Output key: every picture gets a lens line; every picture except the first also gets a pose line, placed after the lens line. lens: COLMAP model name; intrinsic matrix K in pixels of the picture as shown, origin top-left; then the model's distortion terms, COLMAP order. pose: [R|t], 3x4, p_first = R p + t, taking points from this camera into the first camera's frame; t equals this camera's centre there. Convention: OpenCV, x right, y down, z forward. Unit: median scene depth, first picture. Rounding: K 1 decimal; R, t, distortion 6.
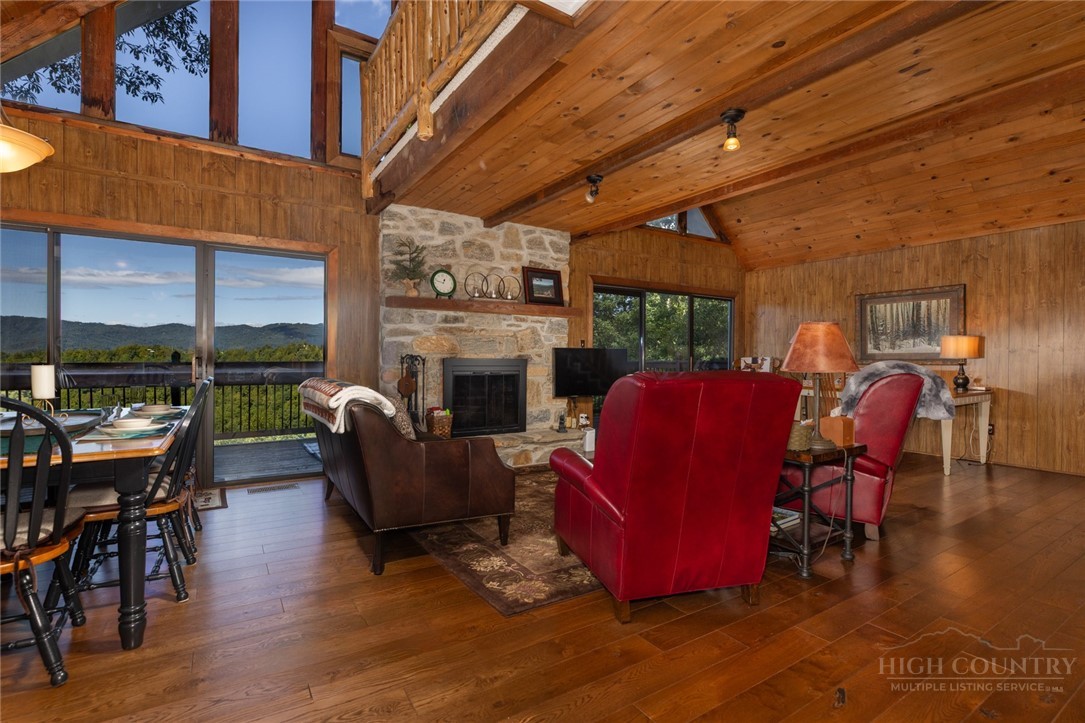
lens RADIAL K [[512.8, 0, 543.7], [0, 512.8, 363.2], [0, 0, 1]] dist [-0.013534, 0.003635]
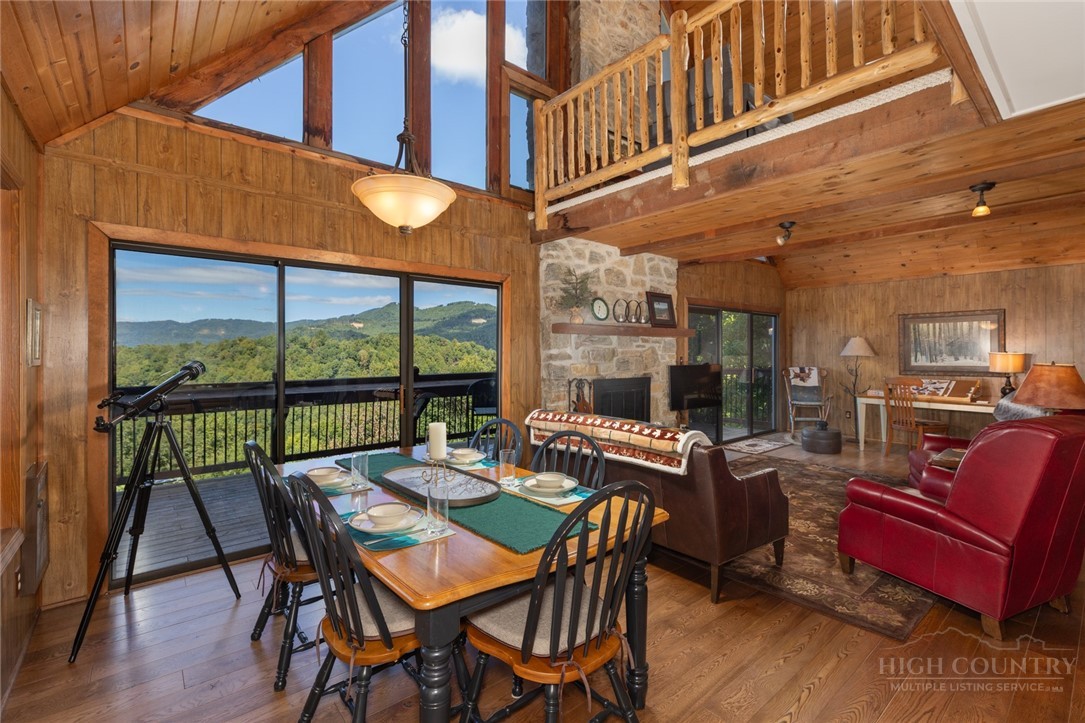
lens RADIAL K [[483.8, 0, 545.6], [0, 483.8, 352.1], [0, 0, 1]] dist [0.001744, 0.000516]
pose [[0.991630, -0.006597, 0.128945, -0.388831], [0.008003, 0.999914, -0.010385, -0.052386], [-0.128865, 0.011330, 0.991597, 0.016901]]
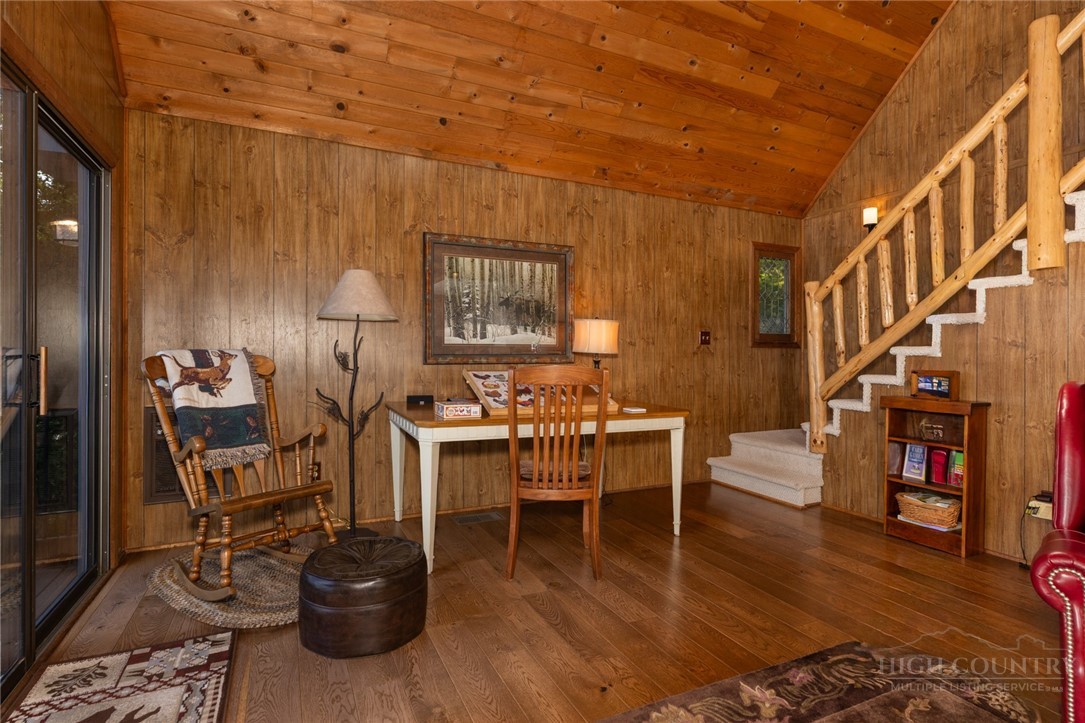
lens RADIAL K [[542.5, 0, 543.6], [0, 542.5, 354.1], [0, 0, 1]] dist [-0.007183, -0.000241]
pose [[0.124261, -0.007093, 0.992224, 0.086694], [0.003075, 0.999972, 0.006763, -0.013772], [-0.992245, 0.002211, 0.124280, 0.965318]]
